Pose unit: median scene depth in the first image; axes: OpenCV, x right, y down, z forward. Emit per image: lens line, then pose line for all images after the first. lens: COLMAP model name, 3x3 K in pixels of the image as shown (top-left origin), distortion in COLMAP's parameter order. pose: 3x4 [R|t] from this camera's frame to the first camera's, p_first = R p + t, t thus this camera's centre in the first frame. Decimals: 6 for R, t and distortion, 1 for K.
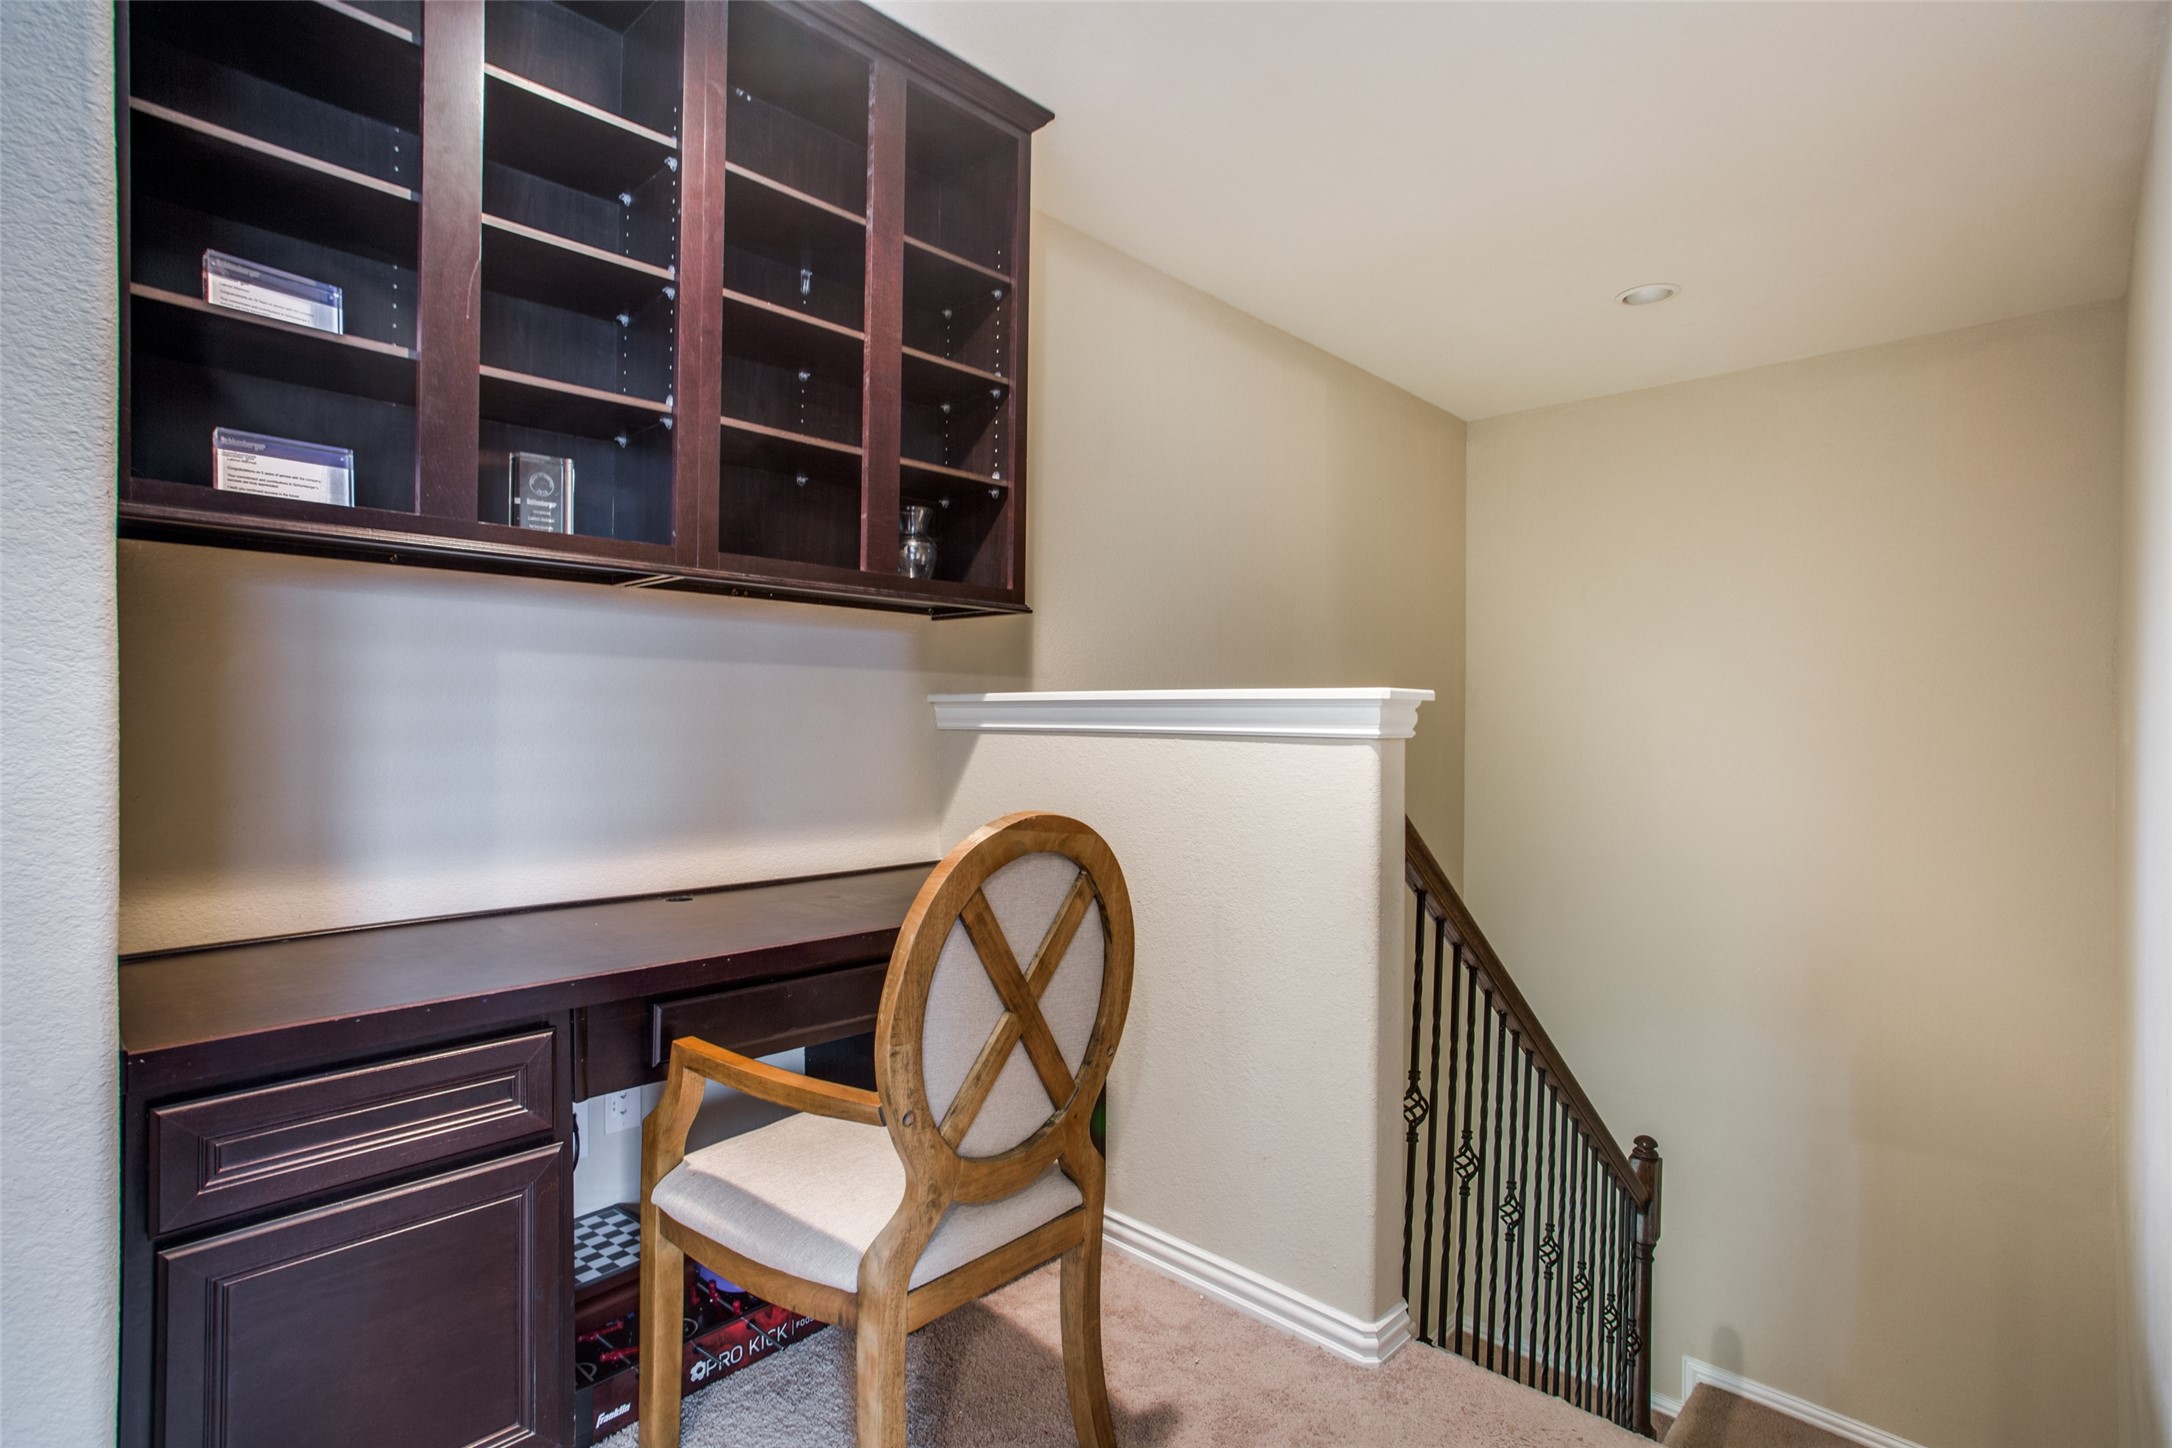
lens RADIAL K [[1058.9, 0, 1086.0], [0, 1058.9, 724.0], [0, 0, 1]] dist [-0.048860, 0.000353]
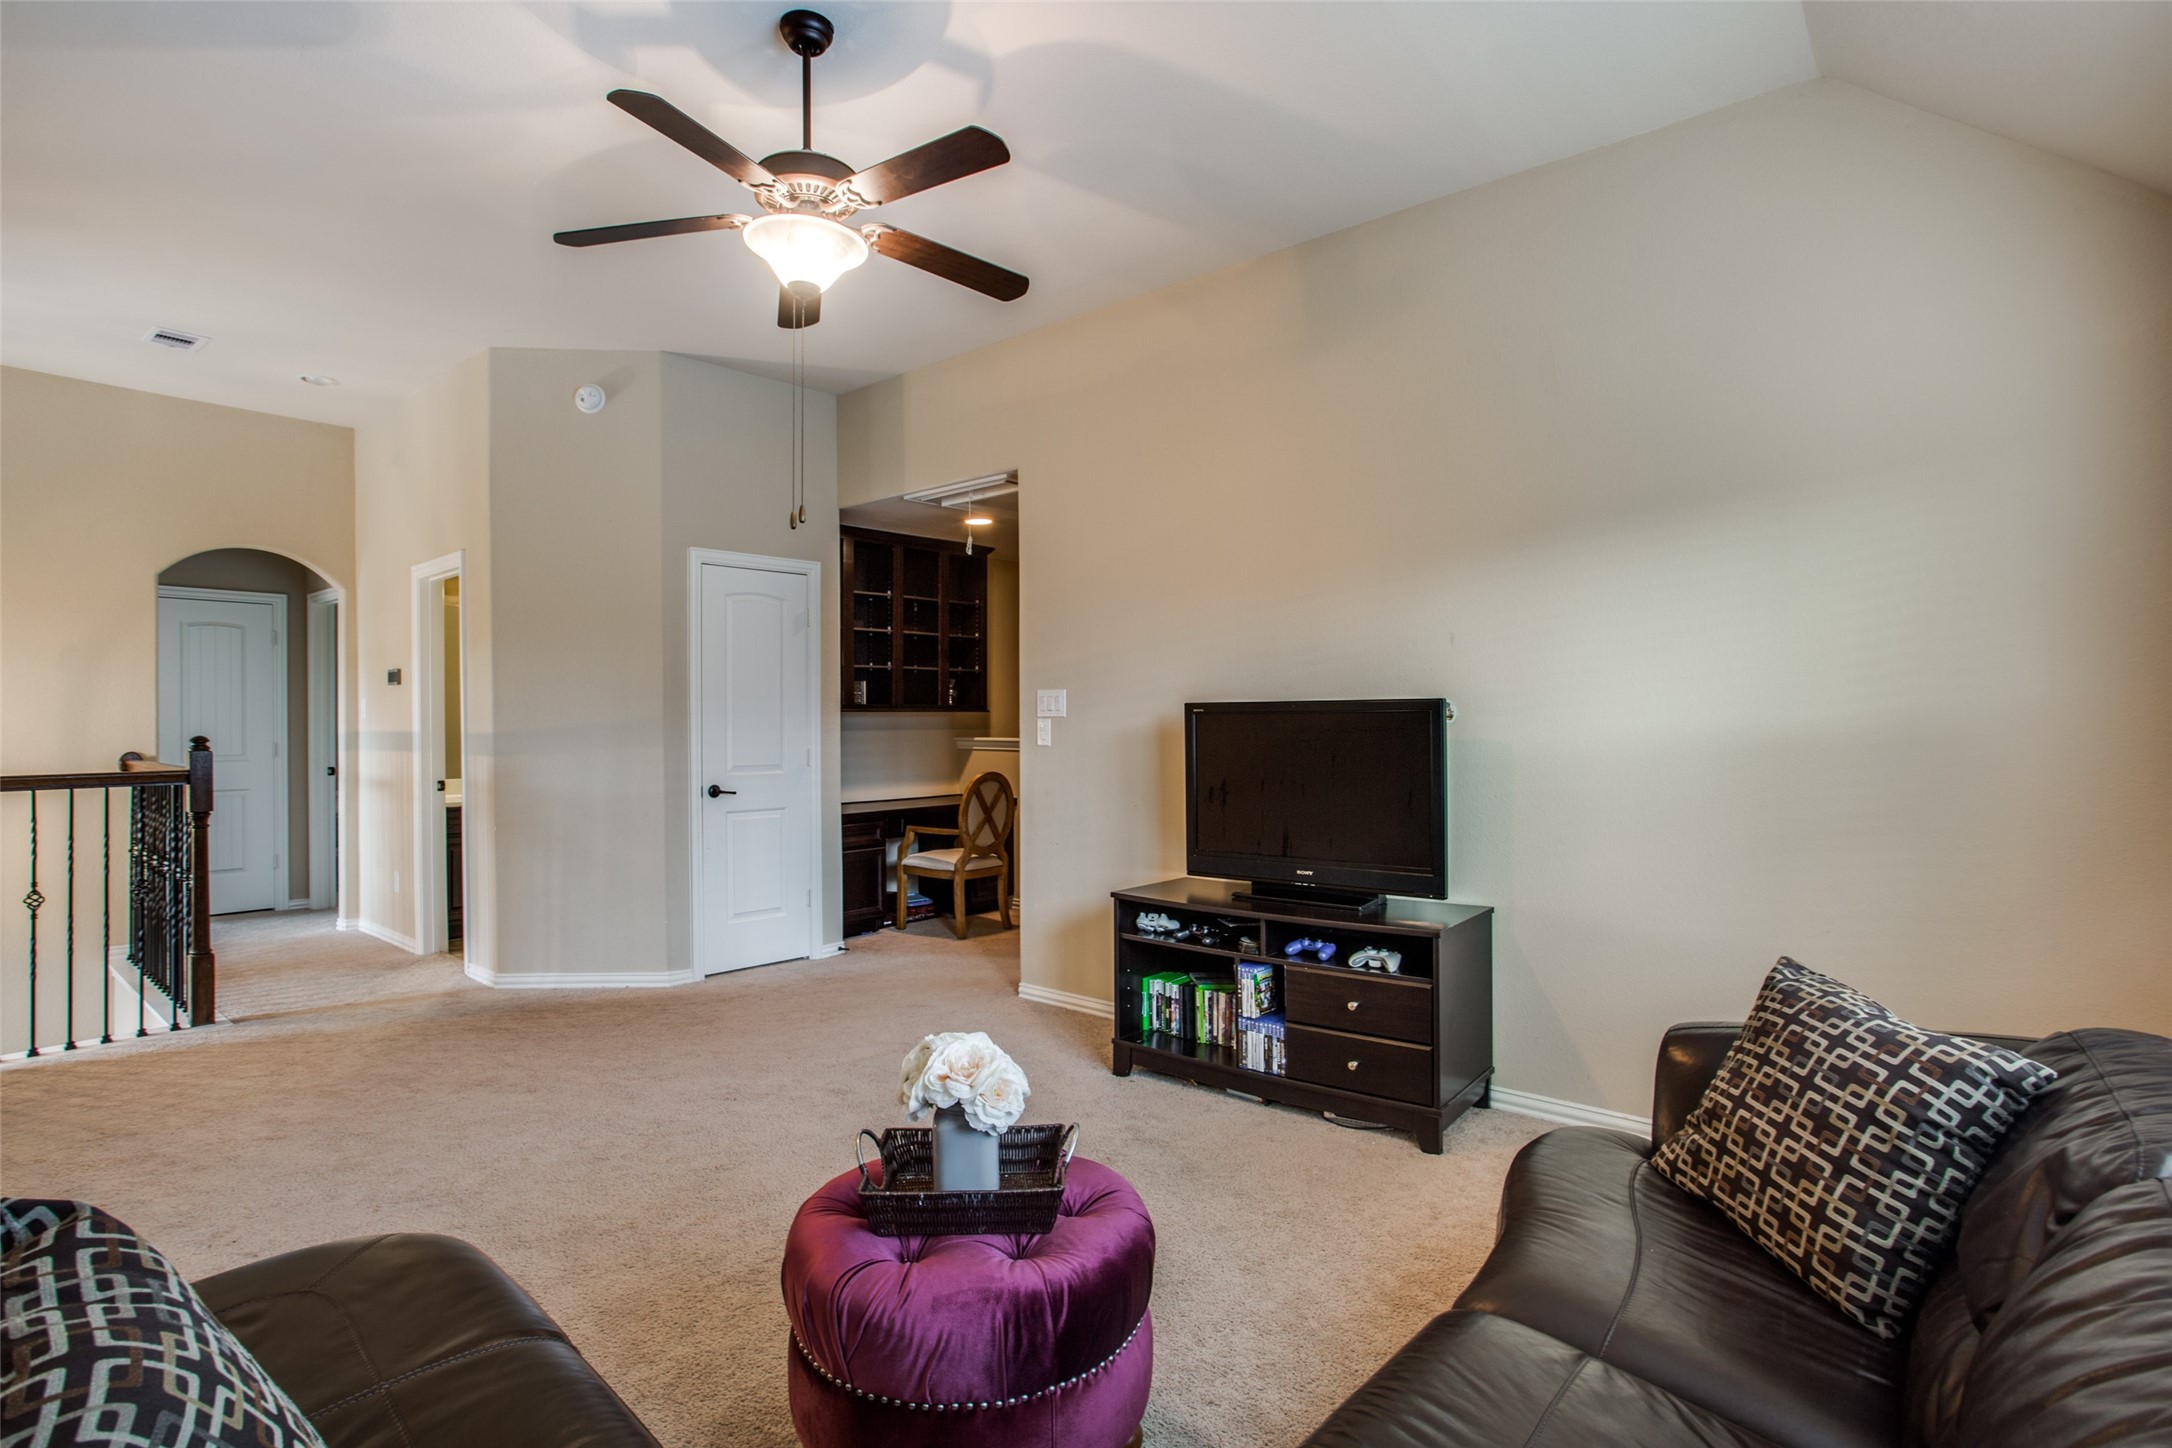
lens RADIAL K [[1112.4, 0, 1086.0], [0, 1112.4, 724.0], [0, 0, 1]] dist [0.001789, 0.000258]
pose [[0.999495, -0.010986, 0.029816, 0.208487], [0.010959, 0.999939, 0.001066, -0.108671], [-0.029825, -0.000738, 0.999555, -3.553460]]
